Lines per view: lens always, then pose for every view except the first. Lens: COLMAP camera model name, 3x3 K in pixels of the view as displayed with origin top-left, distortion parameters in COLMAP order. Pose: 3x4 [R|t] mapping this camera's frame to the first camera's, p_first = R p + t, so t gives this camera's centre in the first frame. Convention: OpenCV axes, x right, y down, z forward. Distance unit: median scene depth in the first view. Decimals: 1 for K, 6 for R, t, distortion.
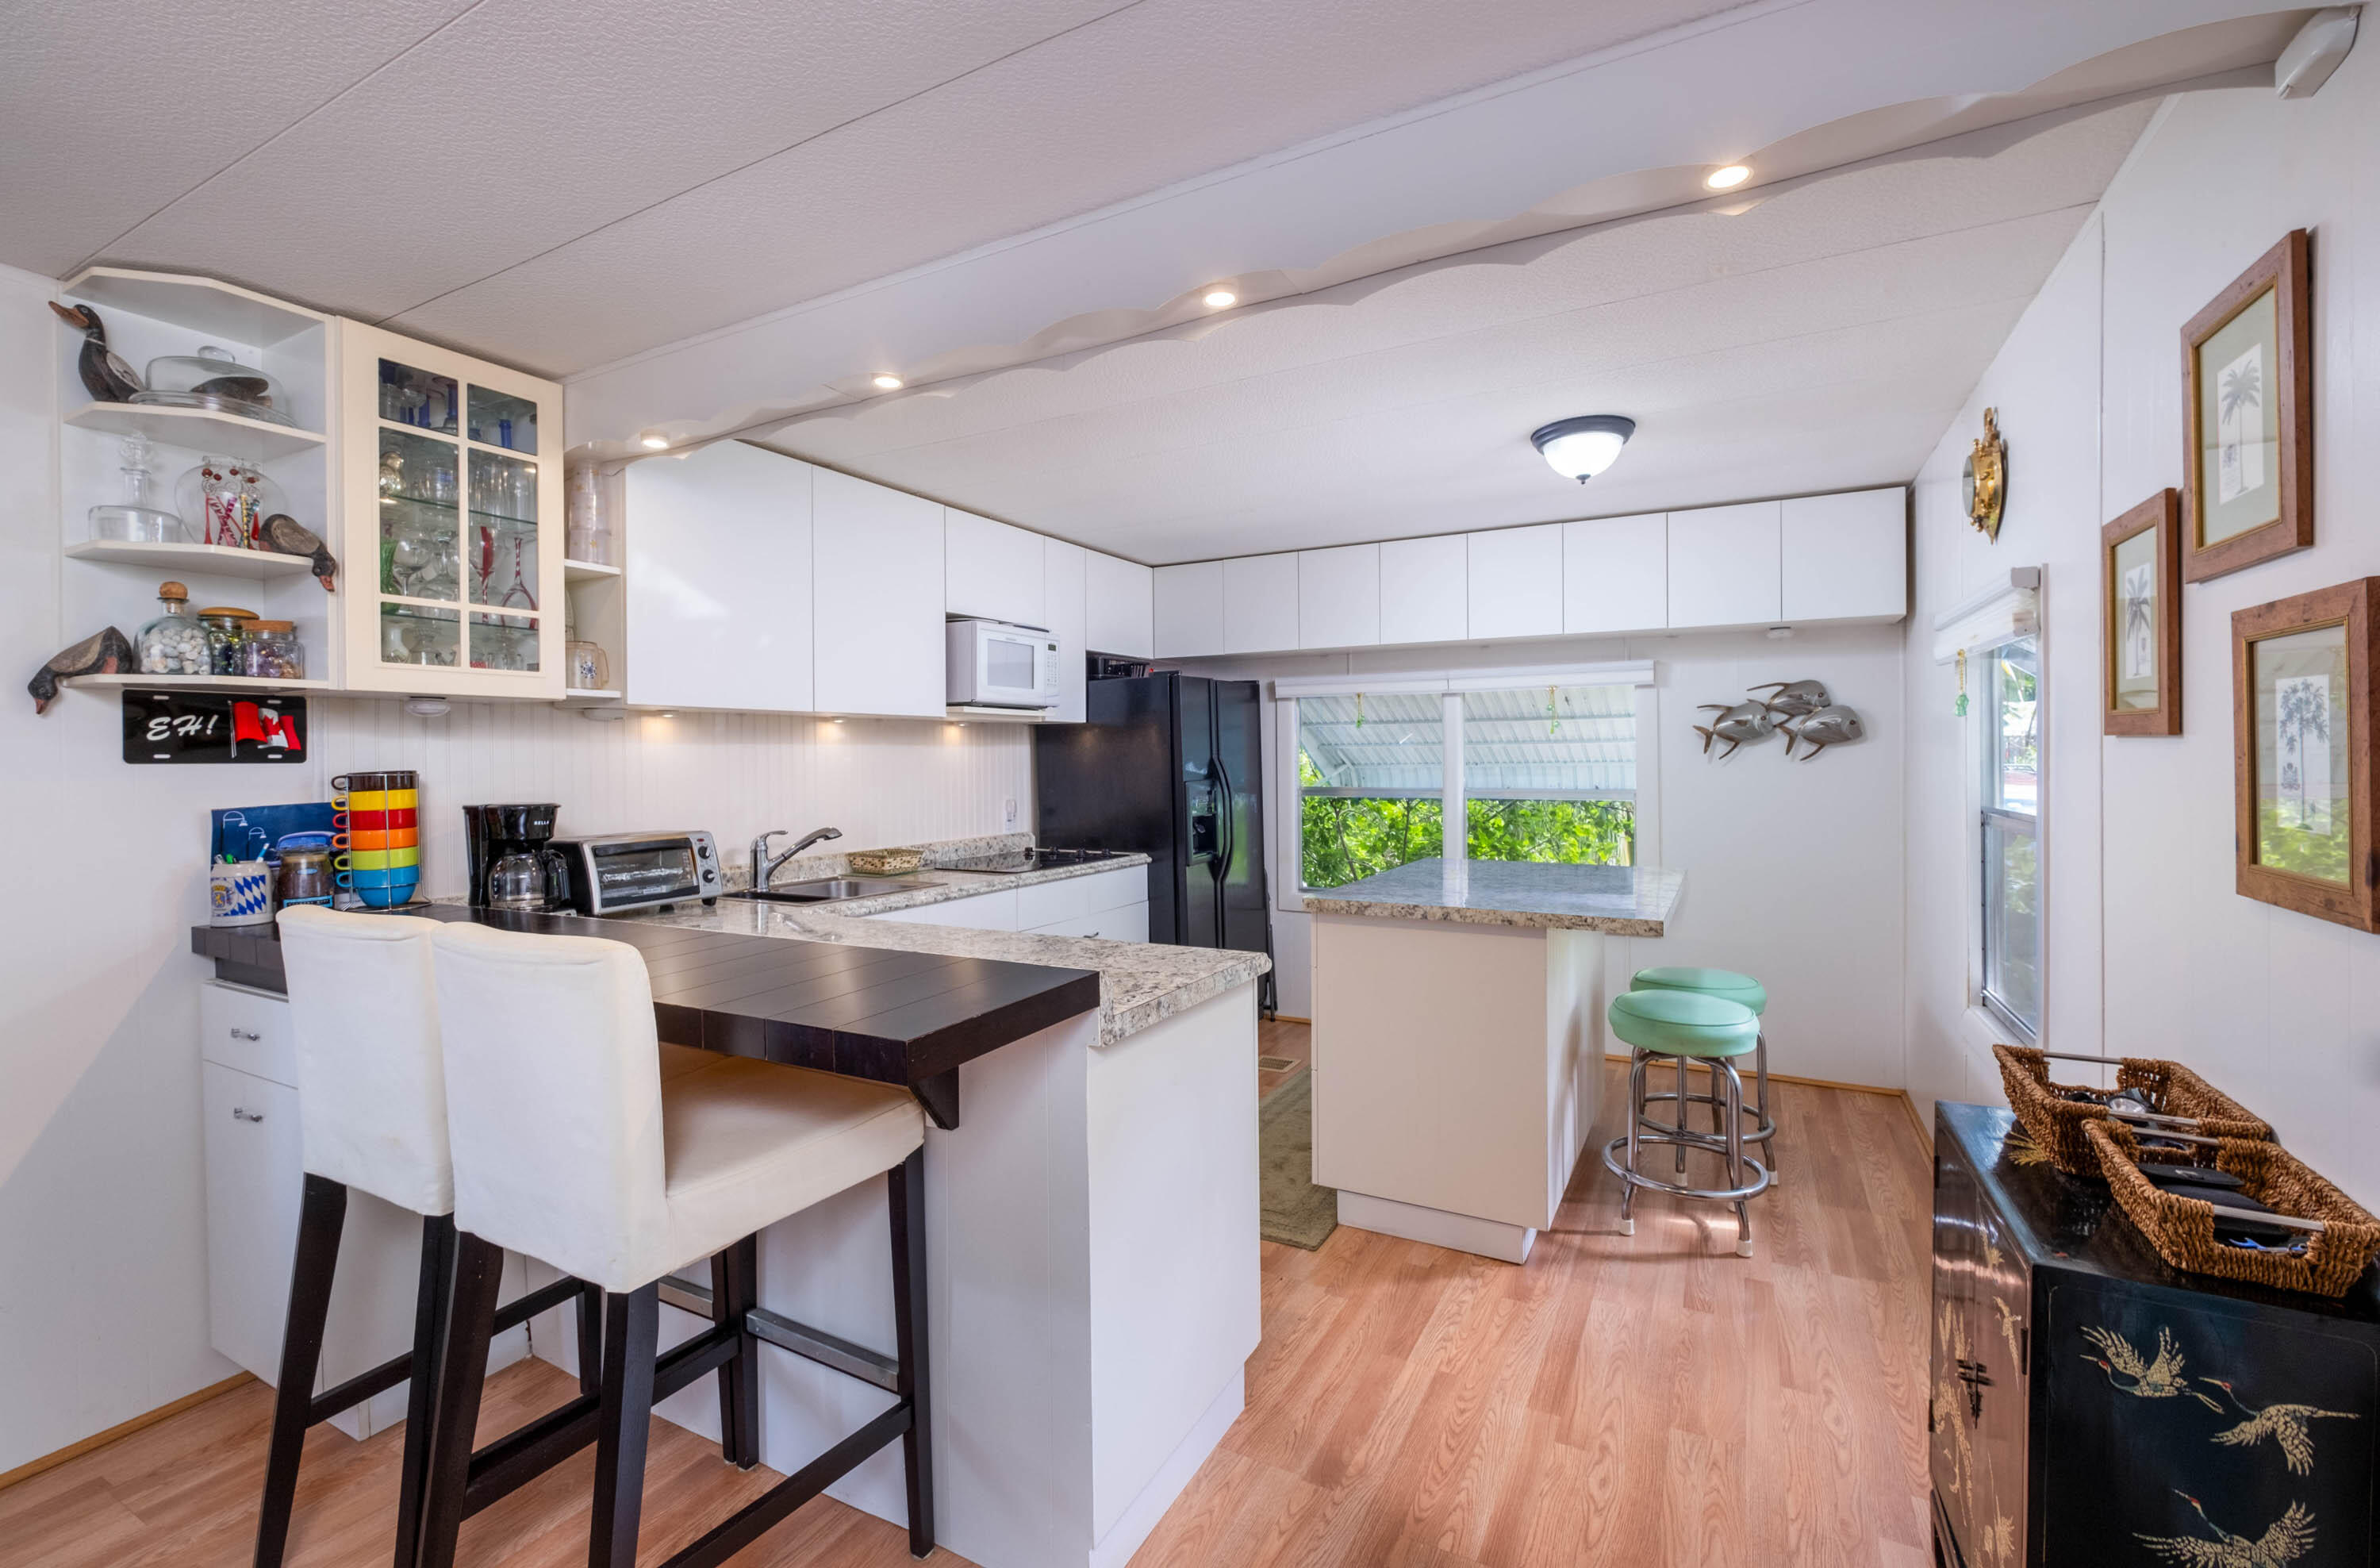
lens RADIAL K [[1015.1, 0, 1193.7], [0, 1015.1, 758.9], [0, 0, 1]] dist [-0.007422, 0.000261]
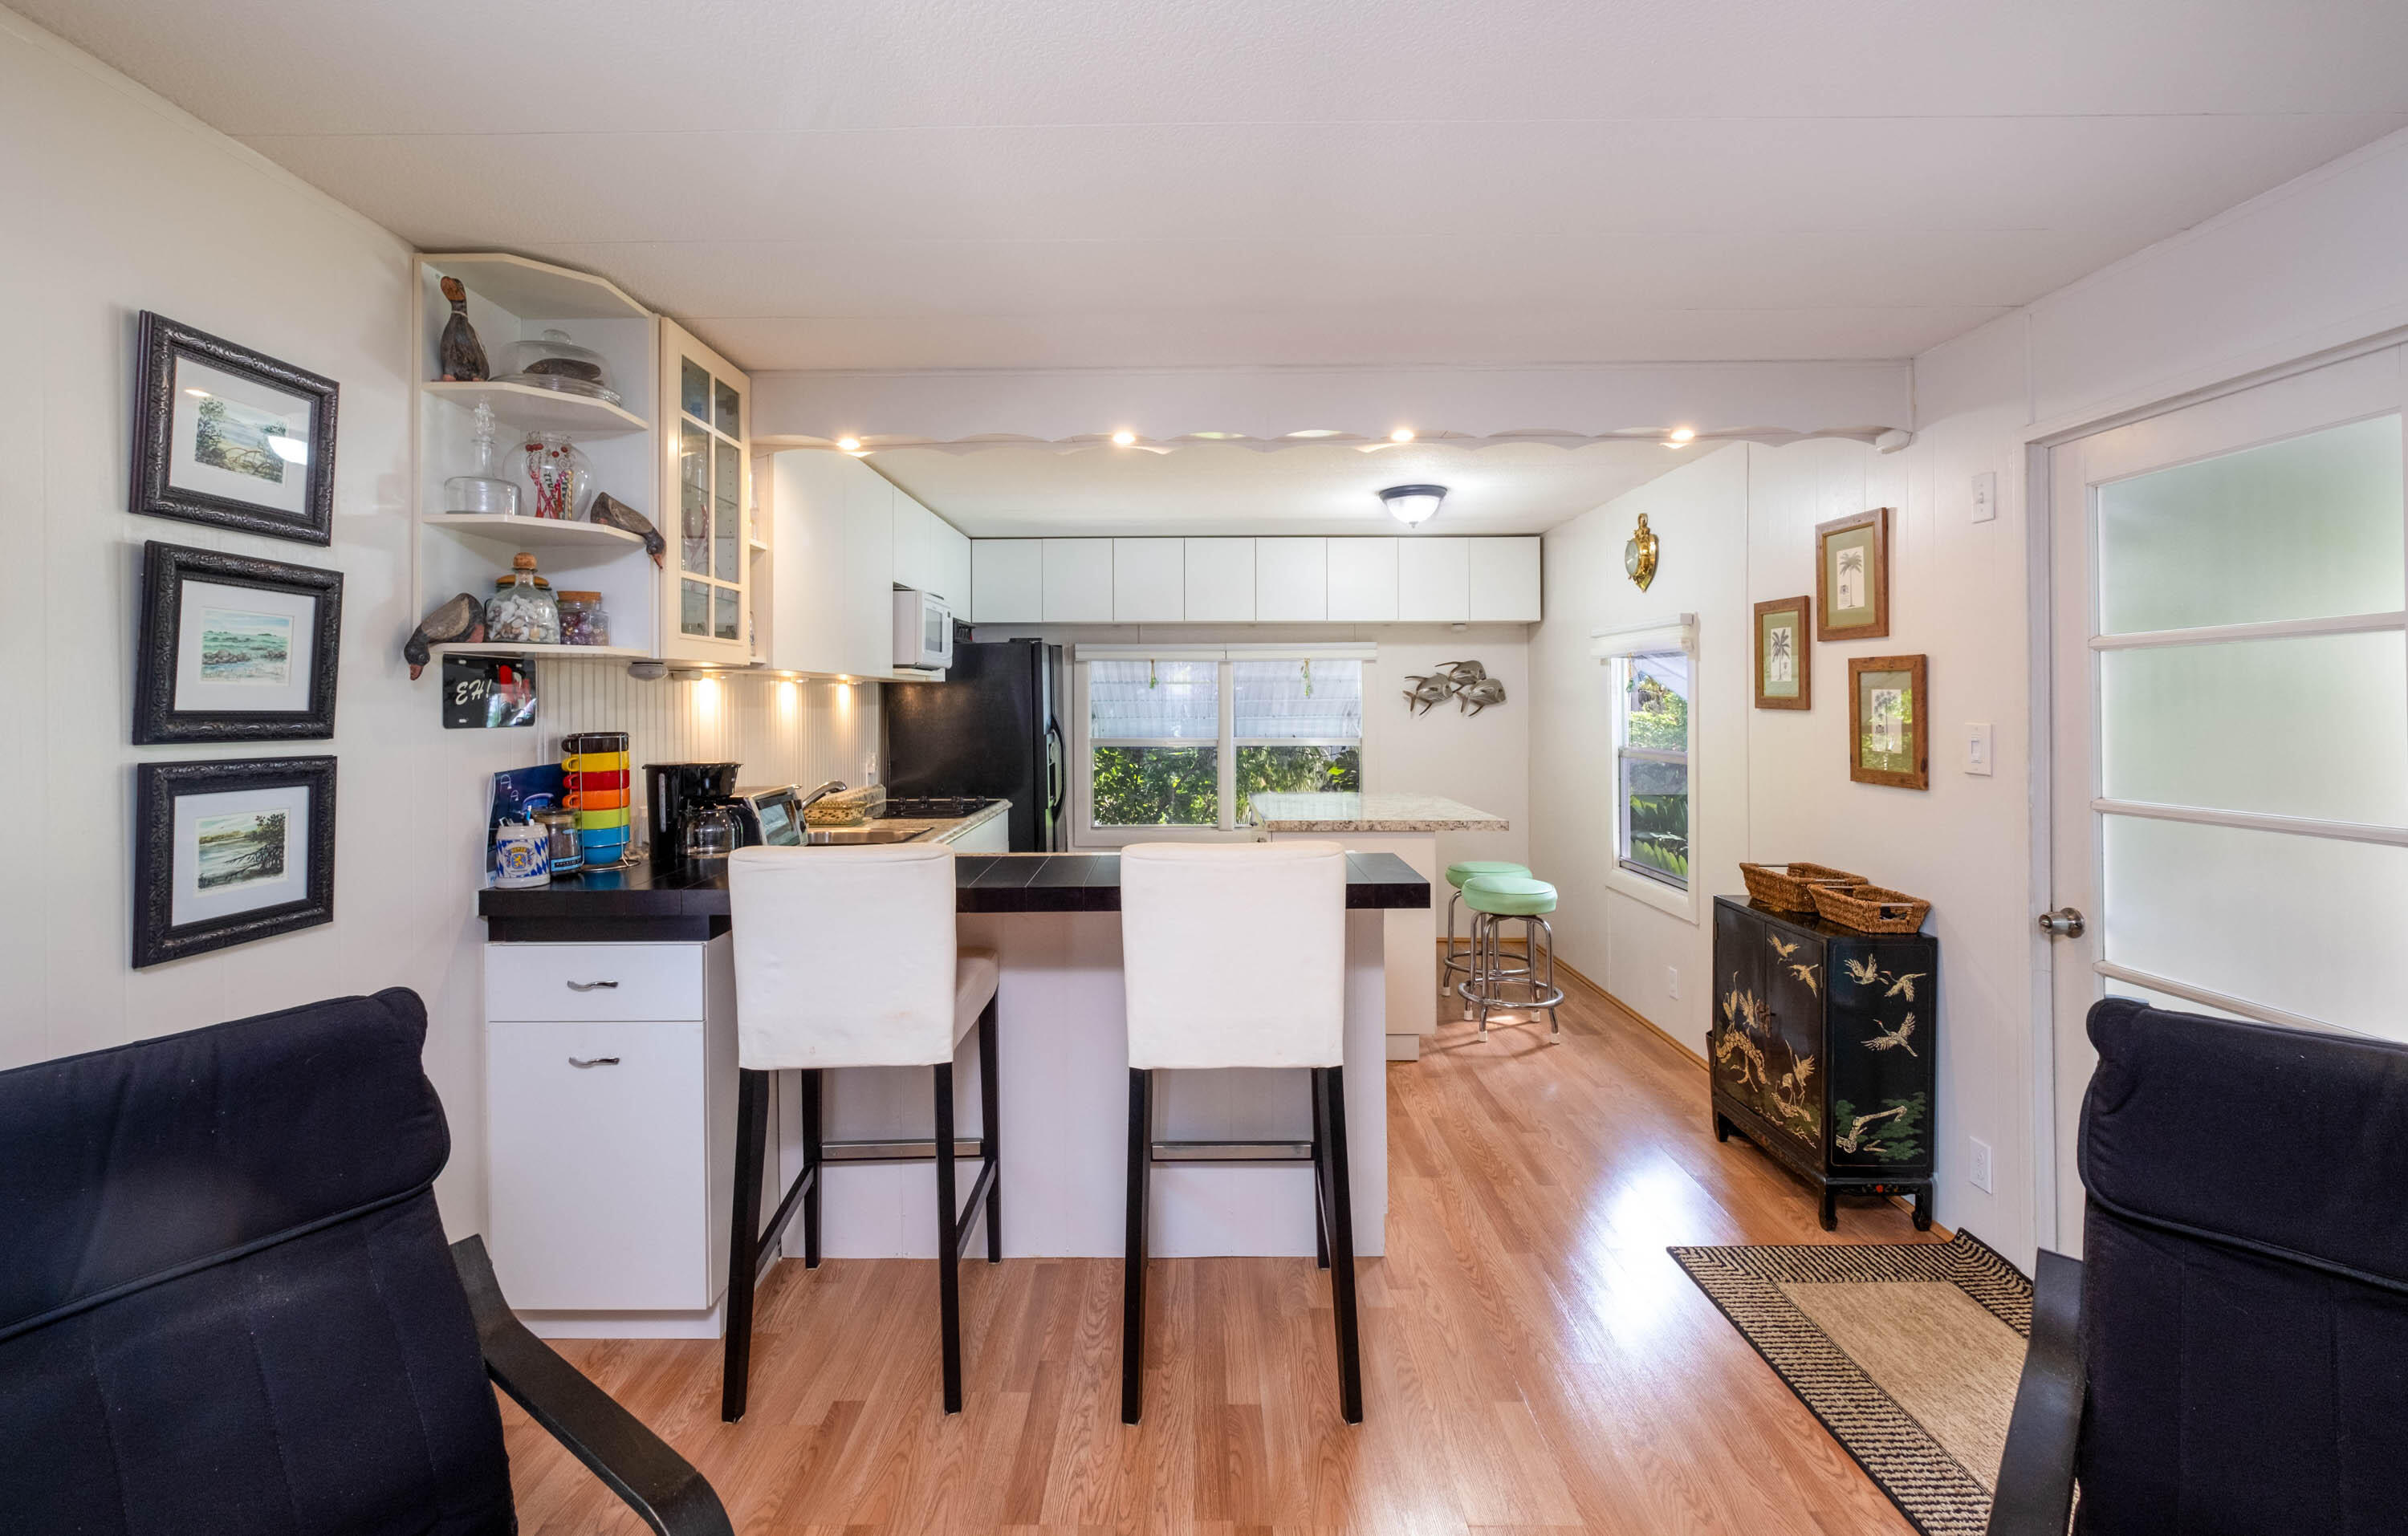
lens RADIAL K [[1040.2, 0, 1194.9], [0, 1040.2, 693.8], [0, 0, 1]] dist [0.000426, 0.000013]
pose [[0.885401, 0.009182, 0.464737, -0.842860], [-0.002946, 0.999896, -0.014143, -0.016686], [-0.464818, 0.011153, 0.885336, -0.248021]]
